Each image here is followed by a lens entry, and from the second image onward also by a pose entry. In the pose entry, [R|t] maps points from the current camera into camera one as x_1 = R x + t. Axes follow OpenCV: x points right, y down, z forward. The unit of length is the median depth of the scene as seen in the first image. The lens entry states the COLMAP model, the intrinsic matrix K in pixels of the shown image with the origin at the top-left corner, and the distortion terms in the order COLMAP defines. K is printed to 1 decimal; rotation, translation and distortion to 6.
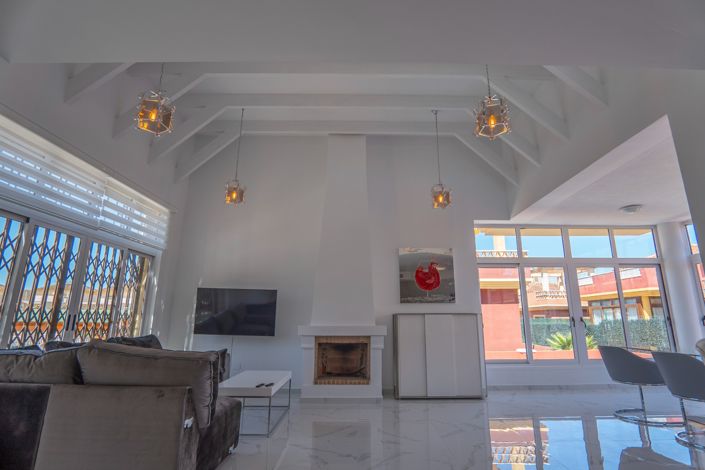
lens RADIAL K [[351.7, 0, 367.6], [0, 351.7, 232.0], [0, 0, 1]] dist [-0.037123, 0.011258]
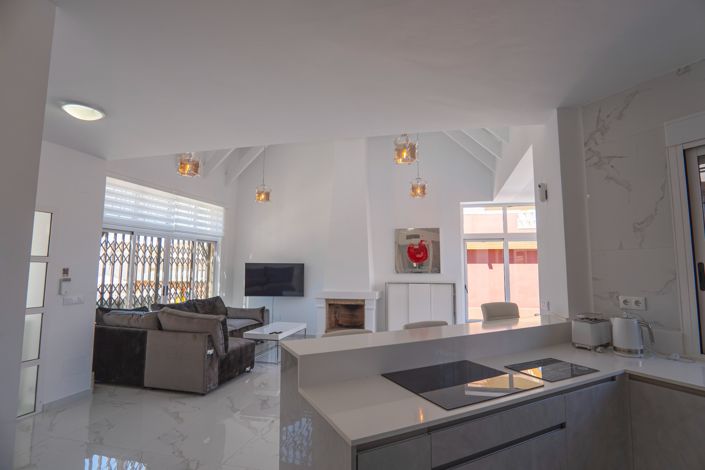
lens RADIAL K [[351.7, 0, 367.6], [0, 351.7, 232.0], [0, 0, 1]] dist [-0.037123, 0.011258]
pose [[0.971489, -0.022755, -0.235991, 0.330611], [0.055565, 0.989513, 0.133327, -0.128296], [0.230482, -0.142639, 0.962565, -0.229359]]
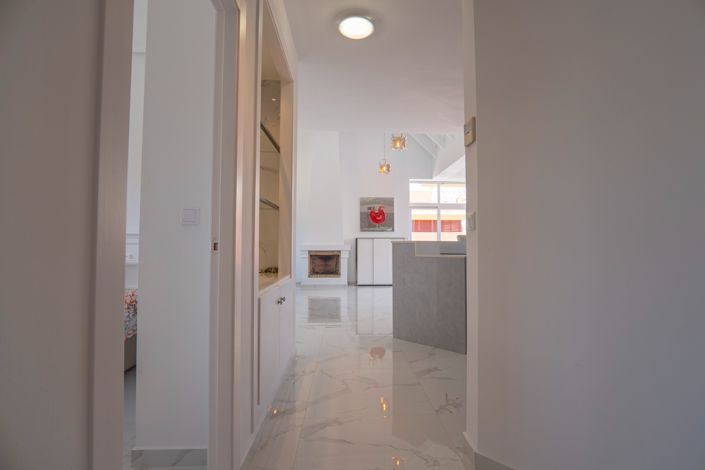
lens RADIAL K [[351.7, 0, 367.6], [0, 351.7, 232.0], [0, 0, 1]] dist [-0.037123, 0.011258]
pose [[0.998758, 0.001737, 0.049790, 0.052732], [-0.012094, 0.977949, 0.208492, -0.149678], [-0.048330, -0.208835, 0.976756, -0.654616]]
